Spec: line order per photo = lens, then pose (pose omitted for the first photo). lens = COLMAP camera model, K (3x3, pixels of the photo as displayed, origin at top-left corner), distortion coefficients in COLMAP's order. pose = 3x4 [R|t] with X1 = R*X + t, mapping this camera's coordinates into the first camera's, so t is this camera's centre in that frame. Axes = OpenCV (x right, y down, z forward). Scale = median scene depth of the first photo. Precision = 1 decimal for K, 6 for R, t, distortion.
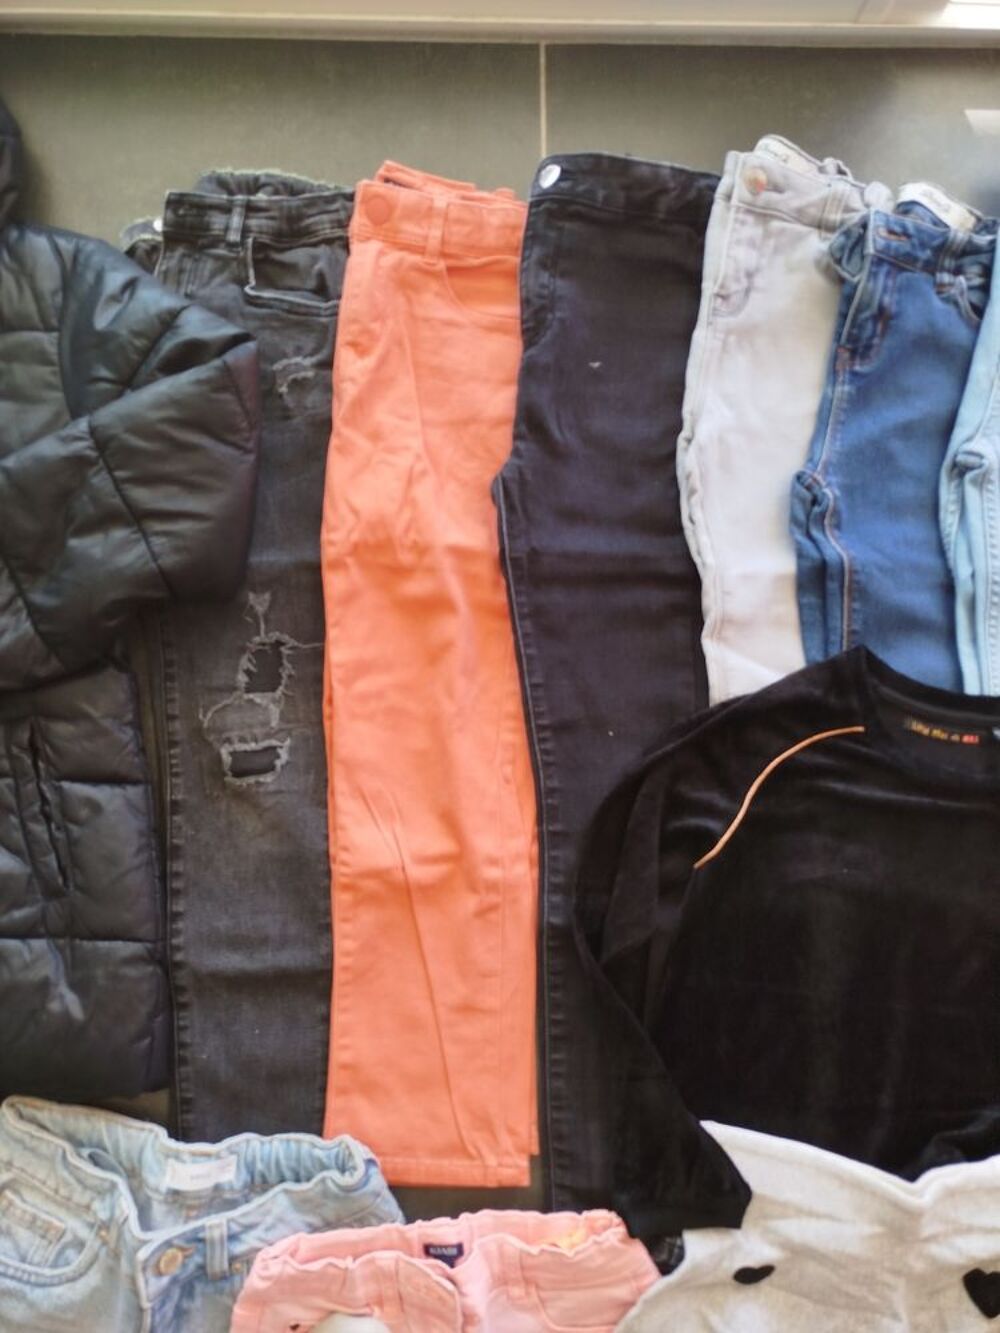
lens RADIAL K [[938.3, 0, 500.0], [0, 938.3, 666.5], [0, 0, 1]] dist [0.001507, 0.007411]
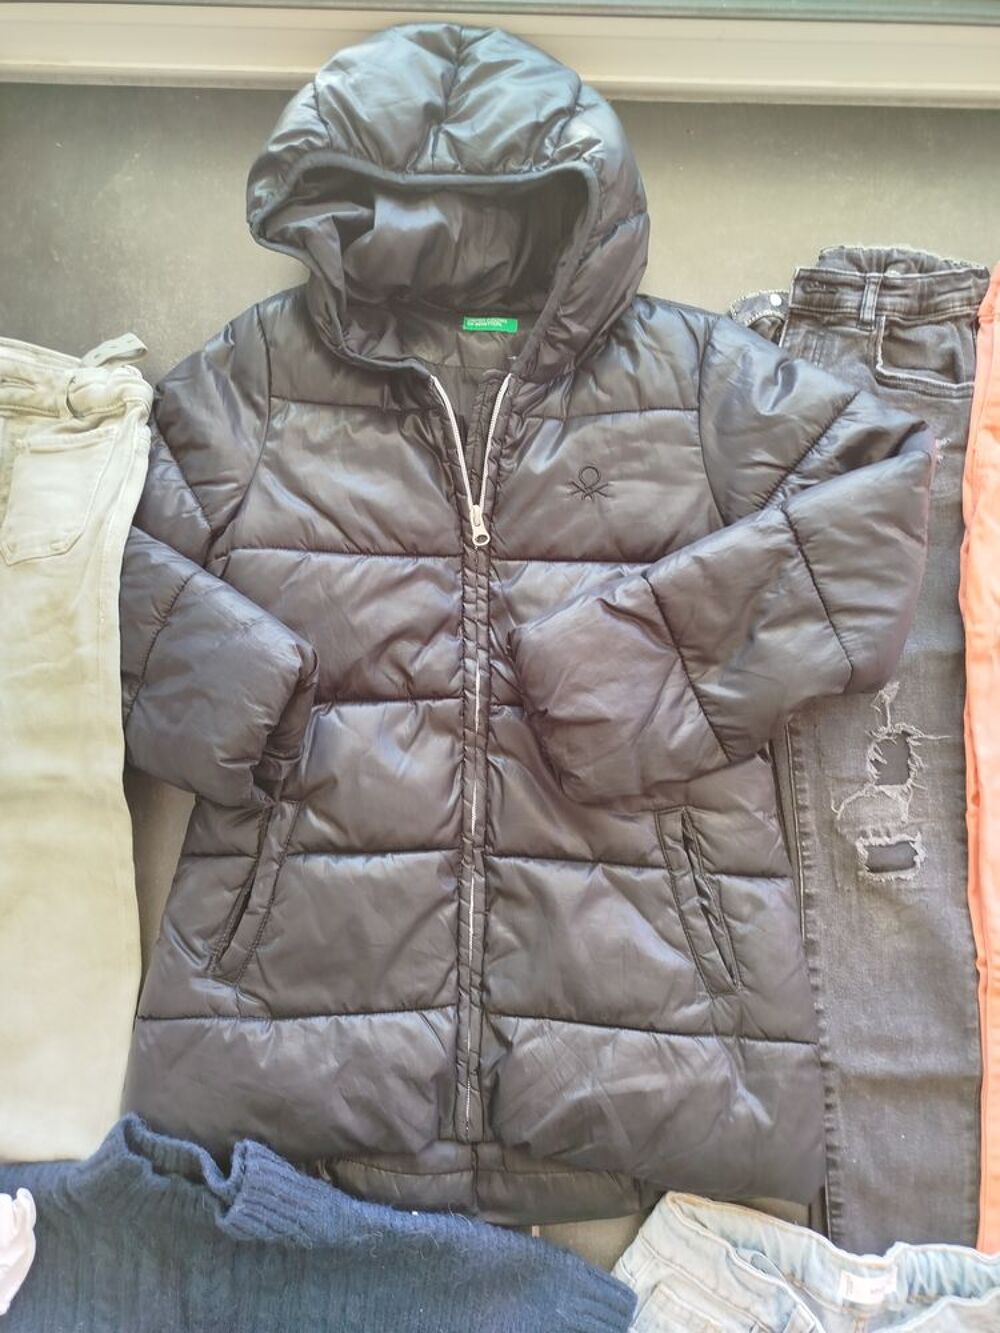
lens RADIAL K [[938.3, 0, 500.0], [0, 938.3, 666.5], [0, 0, 1]] dist [0.001507, 0.007411]
pose [[0.999147, 0.027715, -0.030612, -0.651957], [-0.027542, 0.999602, 0.006052, -0.092326], [0.030768, -0.005204, 0.999513, 0.013249]]
